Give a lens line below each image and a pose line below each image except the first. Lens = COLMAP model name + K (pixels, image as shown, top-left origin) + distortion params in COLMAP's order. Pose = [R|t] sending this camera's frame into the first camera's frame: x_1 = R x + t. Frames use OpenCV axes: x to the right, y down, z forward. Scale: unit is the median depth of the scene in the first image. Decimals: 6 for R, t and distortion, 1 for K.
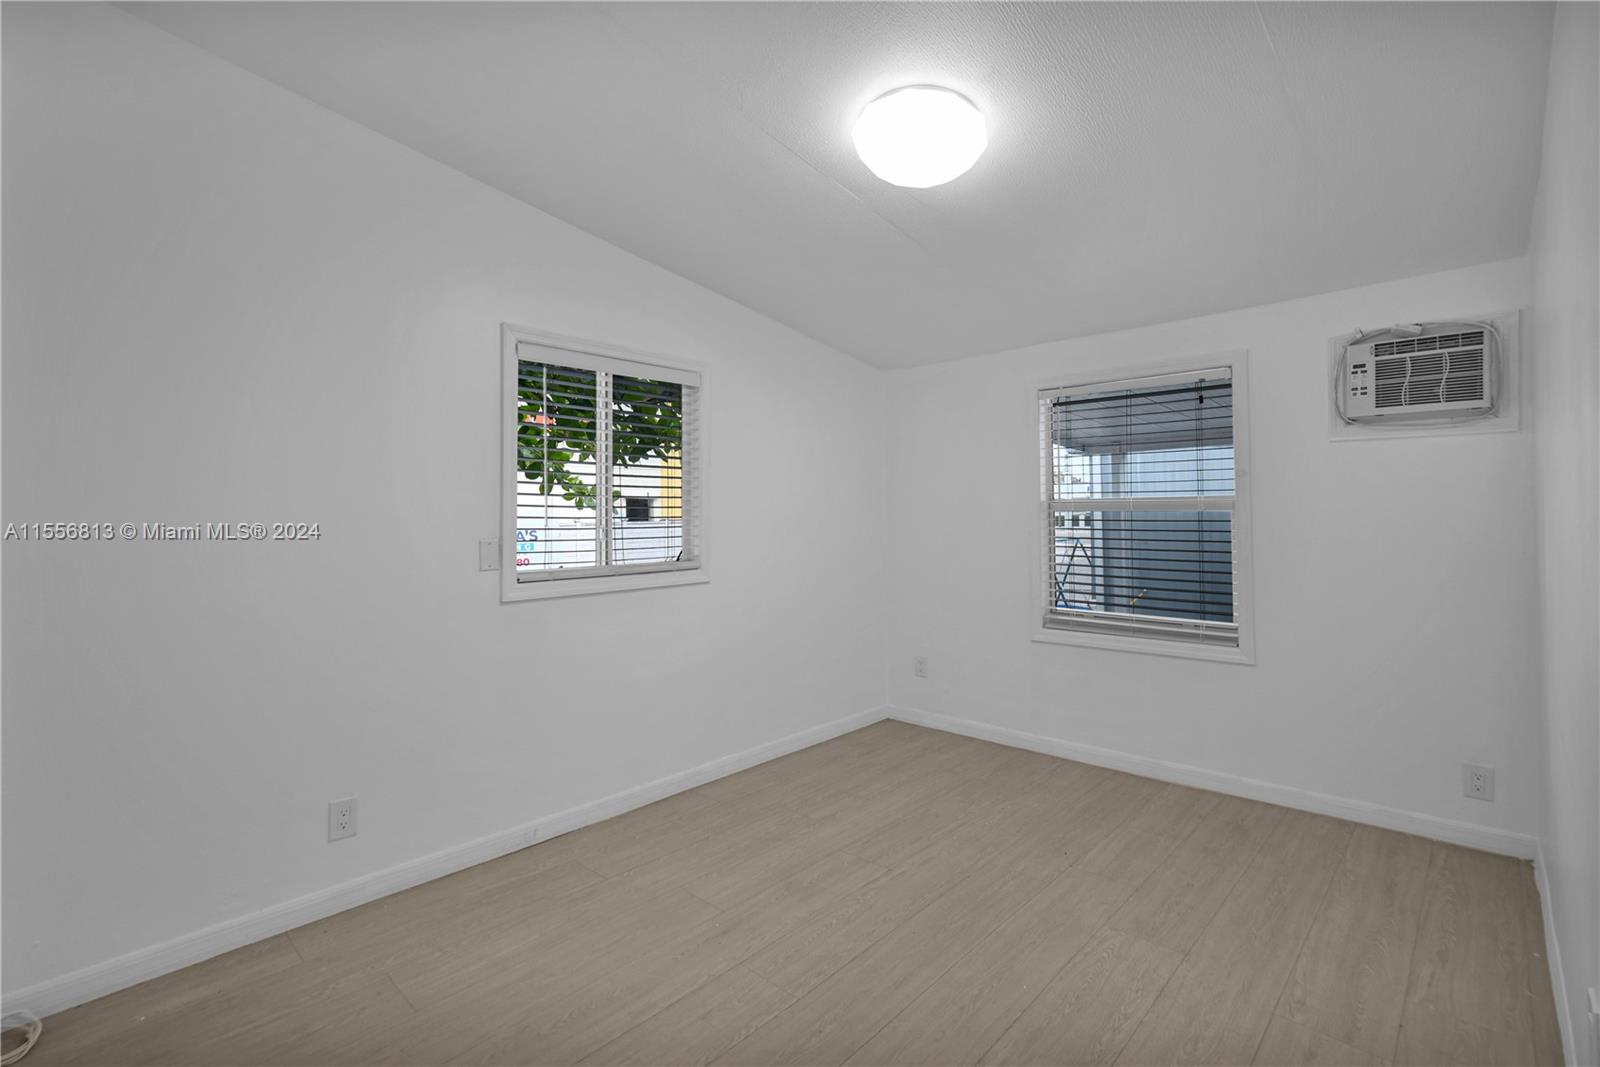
lens RADIAL K [[727.6, 0, 811.3], [0, 727.6, 524.0], [0, 0, 1]] dist [0.001657, -0.001658]
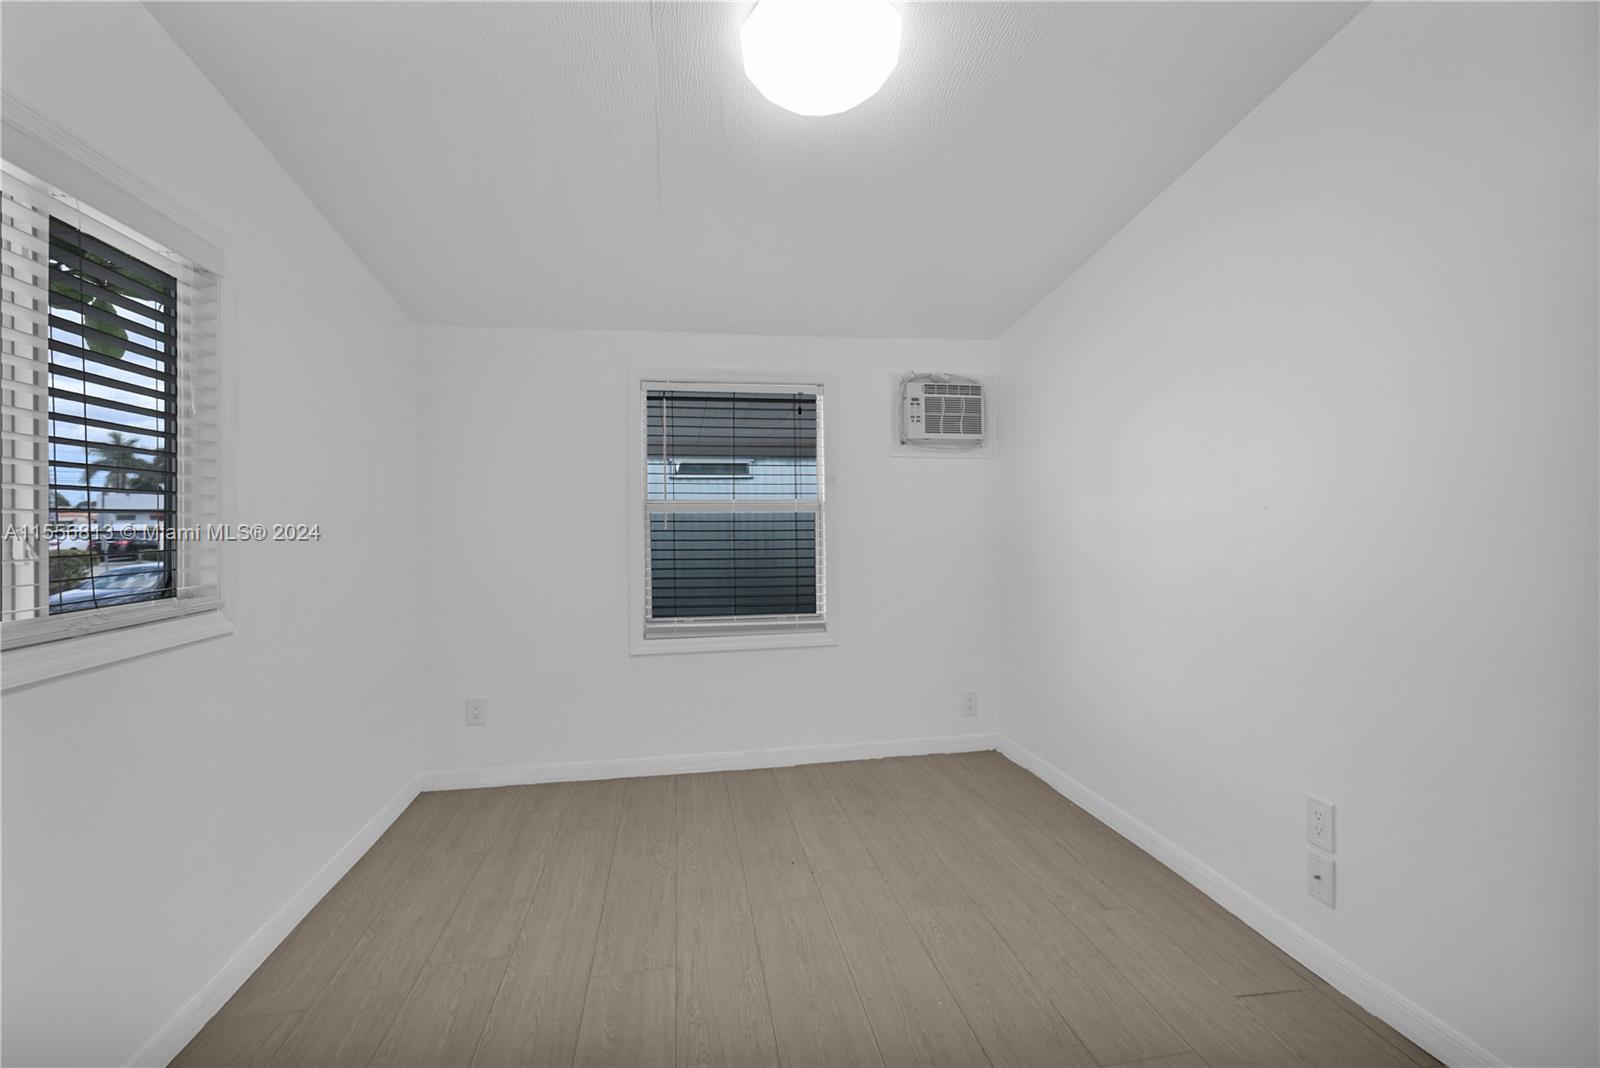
lens RADIAL K [[727.6, 0, 797.8], [0, 727.6, 530.1], [0, 0, 1]] dist [0.001657, -0.001658]
pose [[0.601763, -0.010414, 0.798607, -0.373597], [0.013465, 0.999905, 0.002893, 0.006855], [-0.798561, 0.009012, 0.601846, 0.368758]]
